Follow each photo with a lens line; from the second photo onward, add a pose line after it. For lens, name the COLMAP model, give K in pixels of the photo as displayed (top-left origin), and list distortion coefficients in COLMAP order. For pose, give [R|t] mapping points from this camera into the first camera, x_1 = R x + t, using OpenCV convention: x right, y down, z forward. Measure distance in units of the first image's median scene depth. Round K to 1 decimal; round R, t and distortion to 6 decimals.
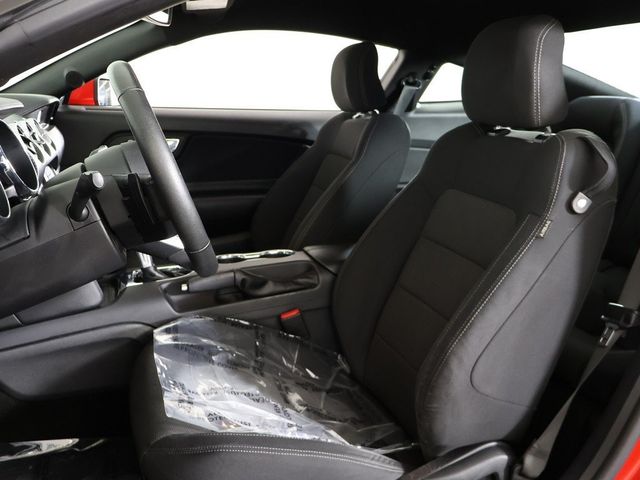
lens RADIAL K [[604.5, 0, 320.0], [0, 604.5, 240.0], [0, 0, 1]] dist [-0.013969, 0.004451]
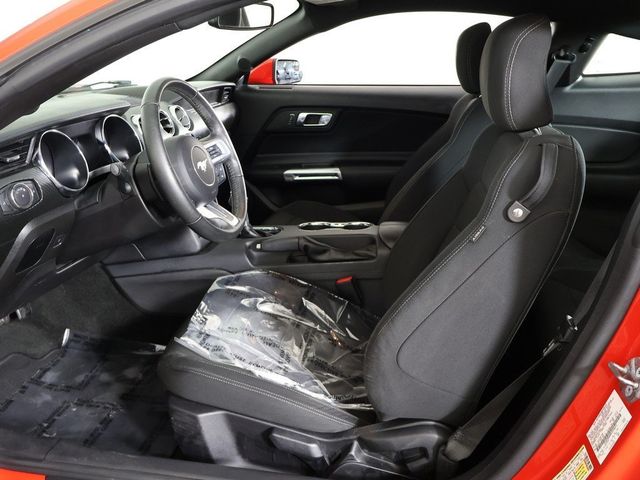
lens RADIAL K [[604.5, 0, 320.0], [0, 604.5, 240.0], [0, 0, 1]] dist [-0.013969, 0.004451]
pose [[0.882337, 0.112420, -0.456993, 0.427041], [-0.074942, 0.992222, 0.099391, -0.063522], [0.464613, -0.053449, 0.883899, -0.033499]]
